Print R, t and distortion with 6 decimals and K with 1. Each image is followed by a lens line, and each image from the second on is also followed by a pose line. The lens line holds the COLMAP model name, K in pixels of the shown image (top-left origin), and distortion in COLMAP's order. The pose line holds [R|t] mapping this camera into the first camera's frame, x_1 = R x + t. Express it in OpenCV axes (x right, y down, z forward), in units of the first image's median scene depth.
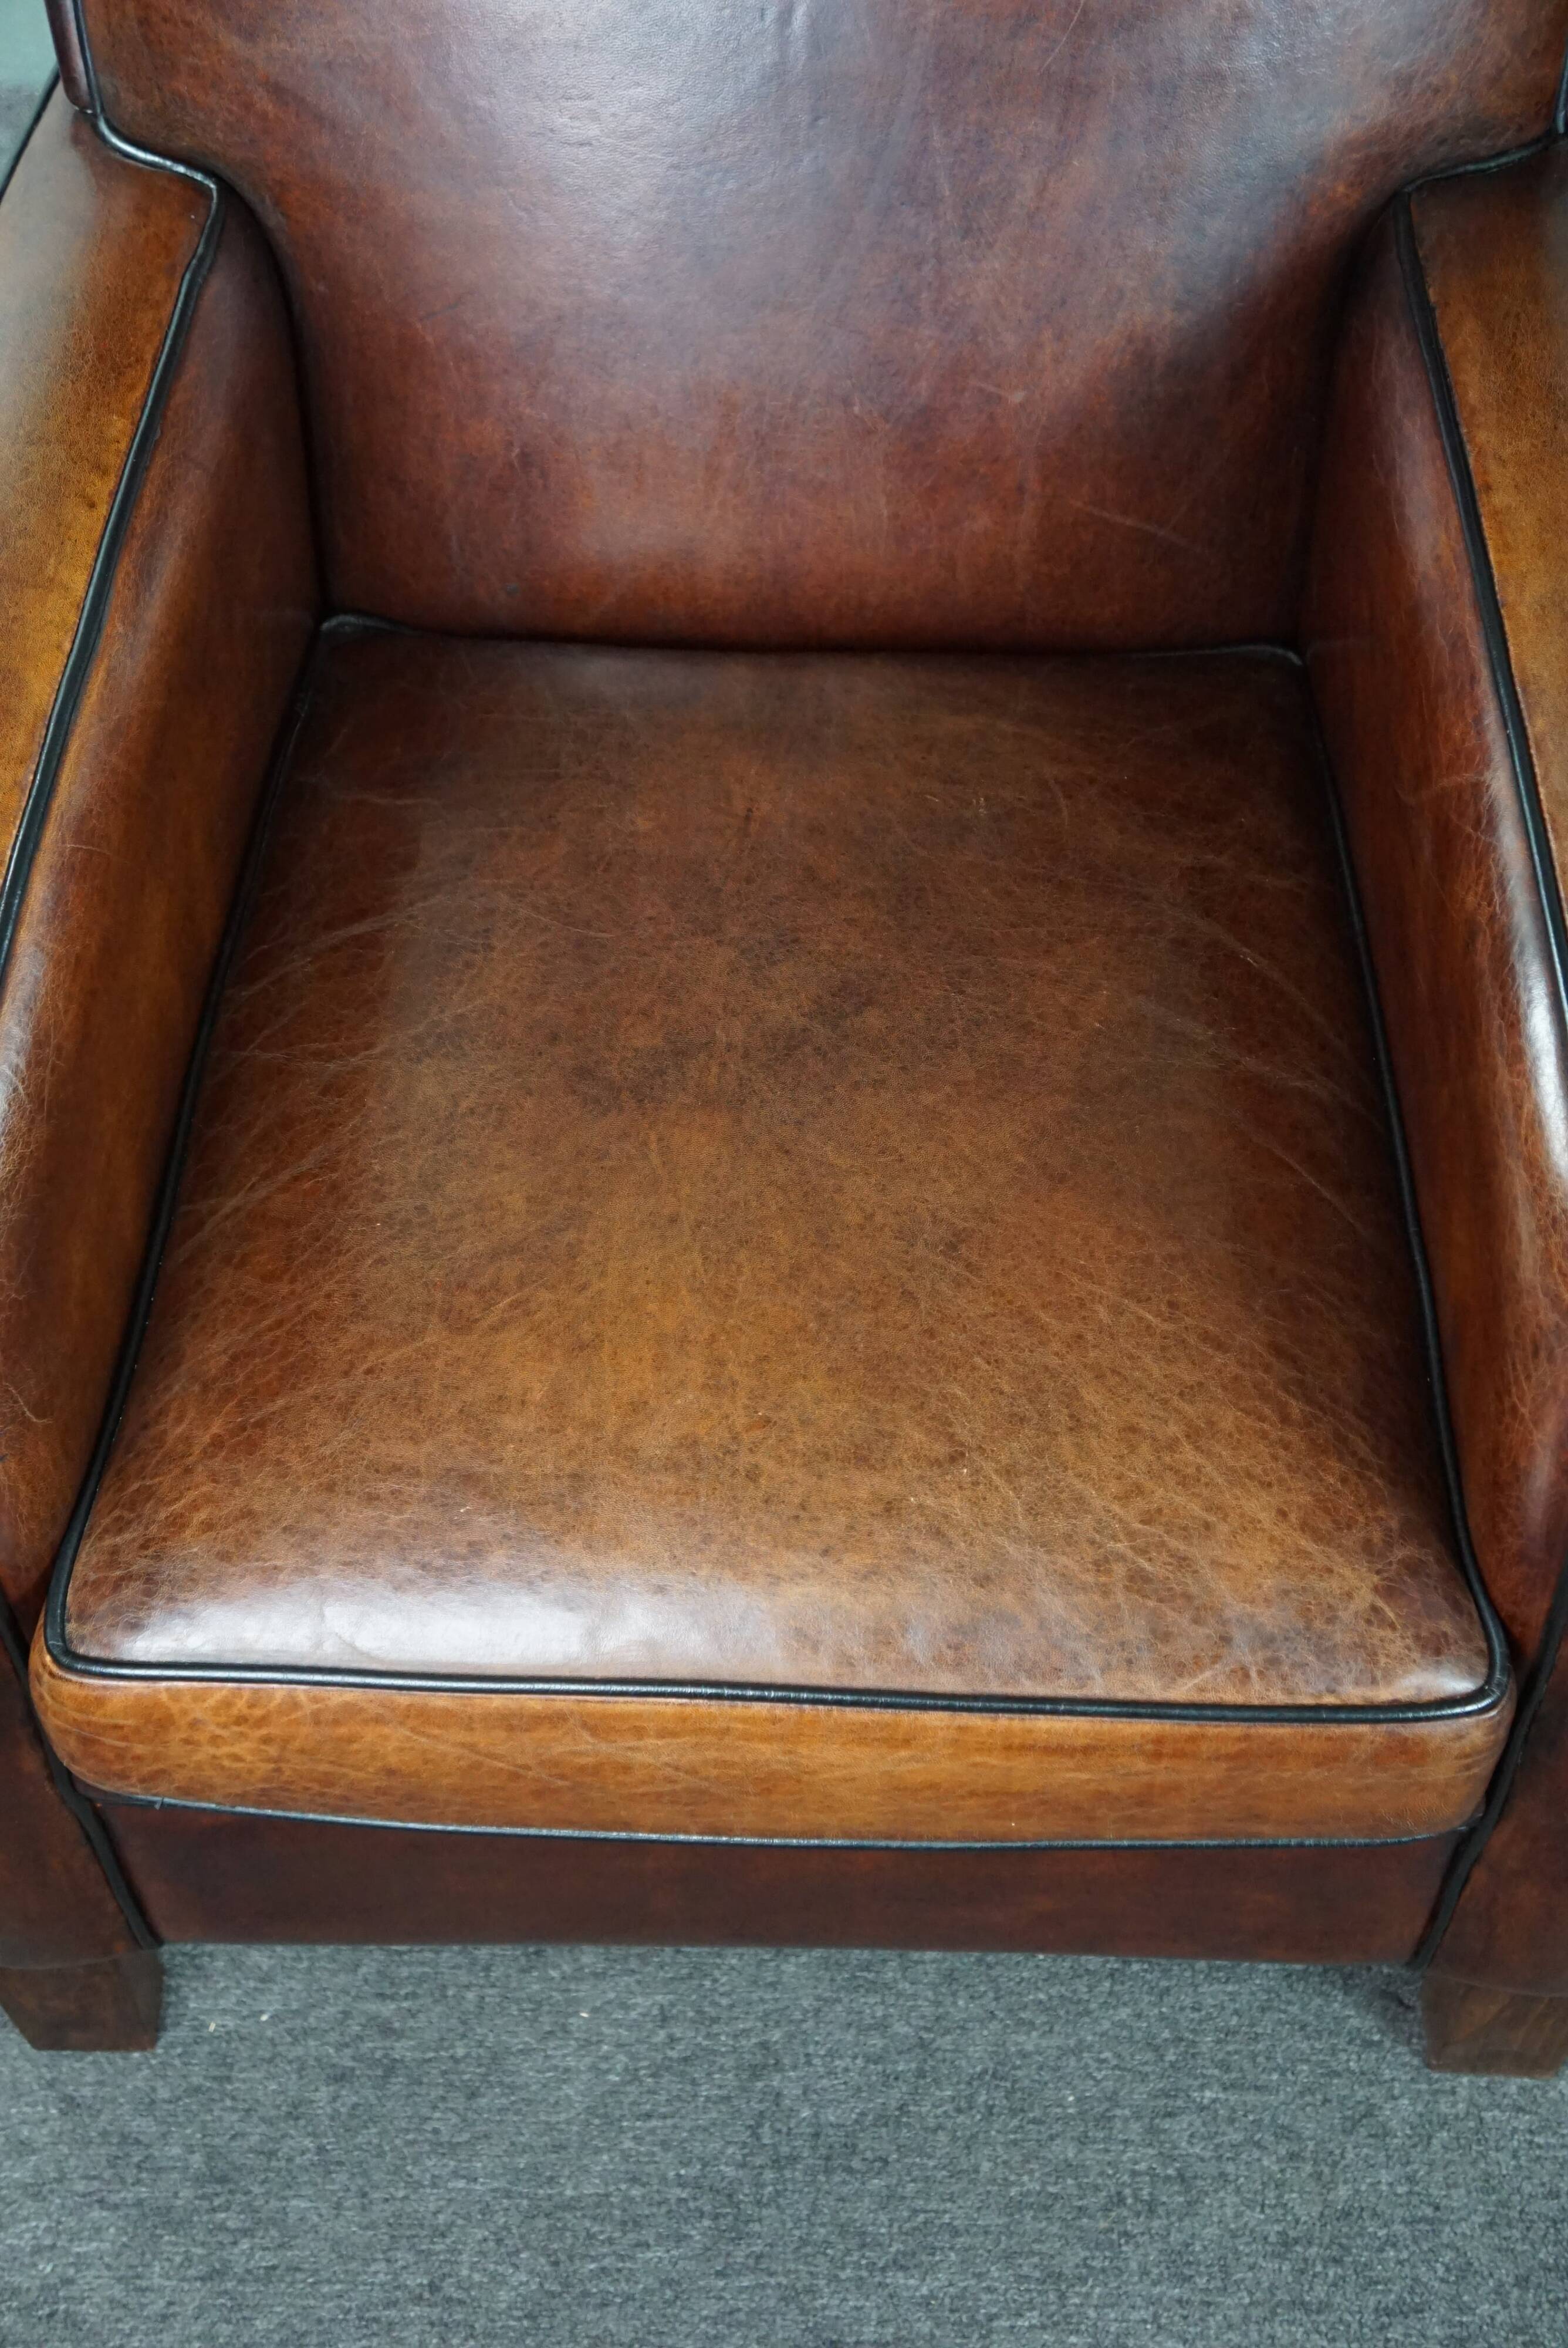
lens RADIAL K [[3222.0, 0, 788.7], [0, 3222.0, 1190.3], [0, 0, 1]] dist [0.197923, 0.000000]
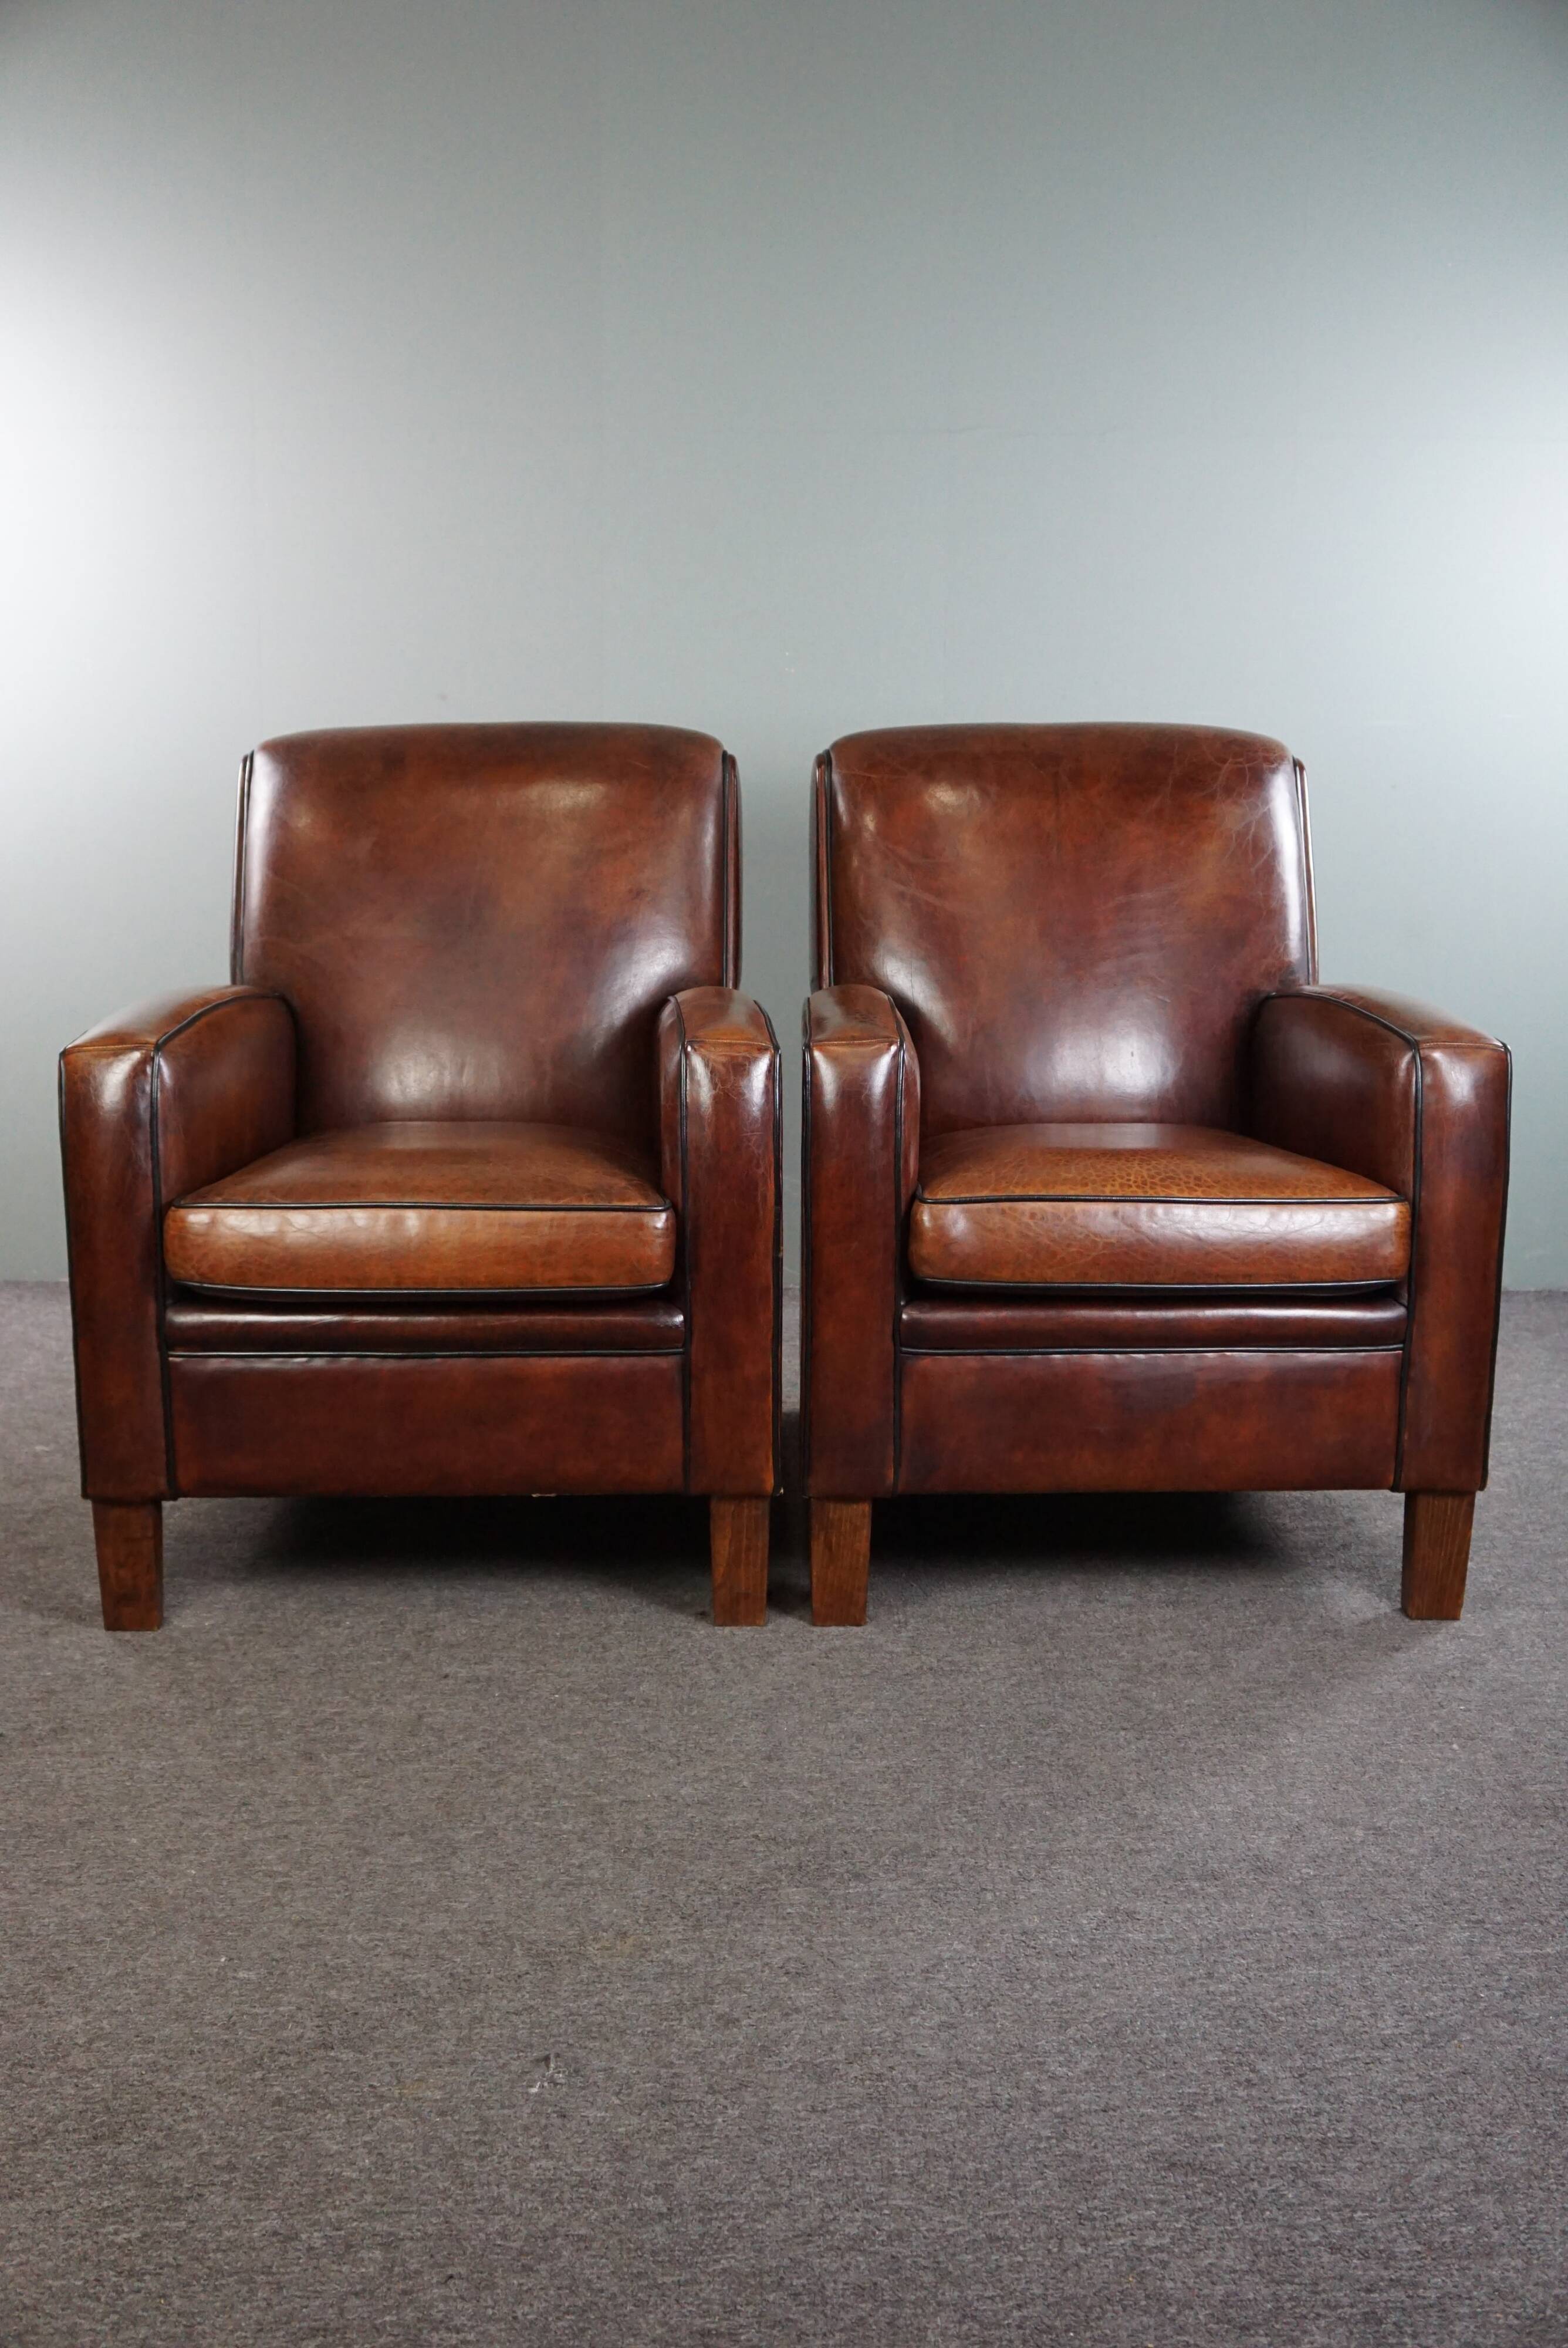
lens RADIAL K [[2248.0, 0, 722.3], [0, 2248.0, 1147.5], [0, 0, 1]] dist [-0.034954, 0.000000]
pose [[0.998676, 0.015779, 0.048965, 0.140833], [0.021336, 0.739042, -0.673321, 1.255907], [-0.046811, 0.673474, 0.737727, -0.460240]]
